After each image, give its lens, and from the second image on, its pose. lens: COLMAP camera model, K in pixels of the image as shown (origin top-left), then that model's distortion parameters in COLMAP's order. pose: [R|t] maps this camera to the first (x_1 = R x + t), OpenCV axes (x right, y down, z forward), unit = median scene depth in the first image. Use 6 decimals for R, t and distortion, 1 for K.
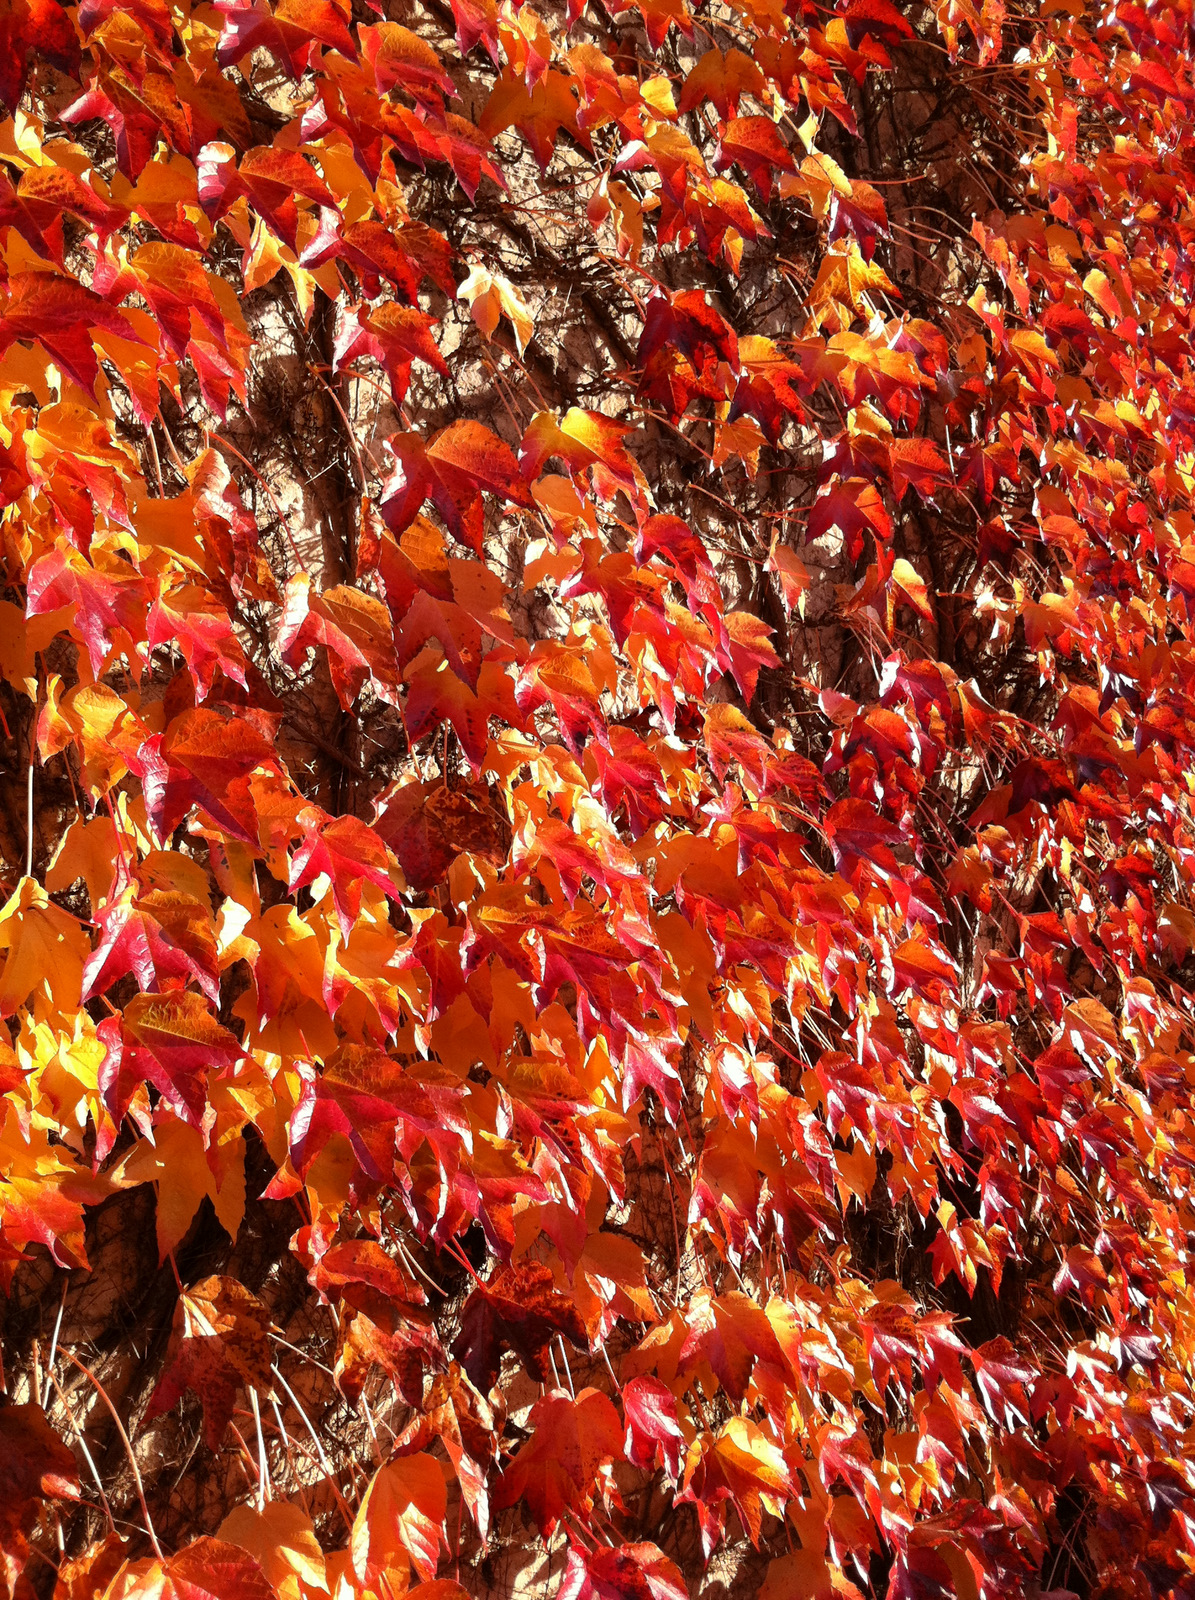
lens RADIAL K [[1529.2, 0, 600.0], [0, 1529.2, 785.6], [0, 0, 1]] dist [-0.013852, 0.000000]
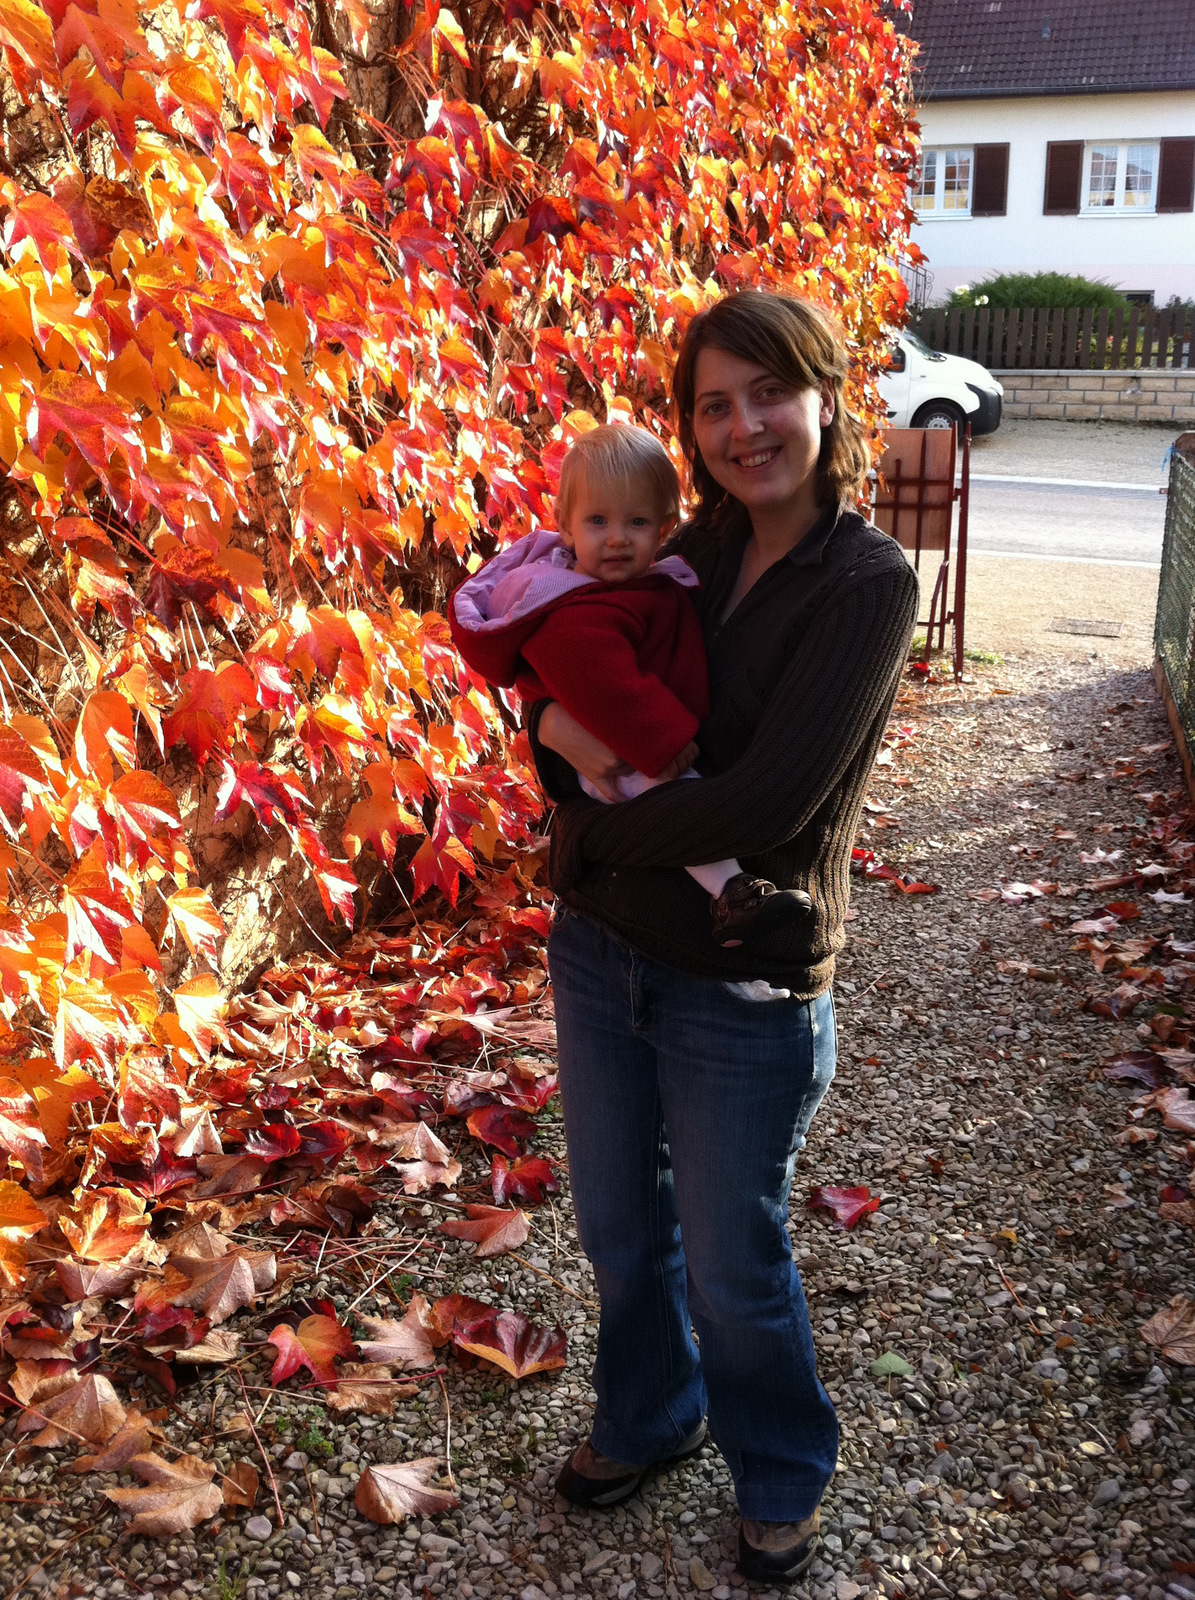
lens RADIAL K [[1529.2, 0, 584.5], [0, 1529.2, 795.1], [0, 0, 1]] dist [-0.013852, 0.000000]
pose [[0.951770, -0.069754, 0.298778, -0.096707], [-0.029135, 0.948864, 0.314339, 0.057780], [-0.305426, -0.307883, 0.901068, -0.295572]]
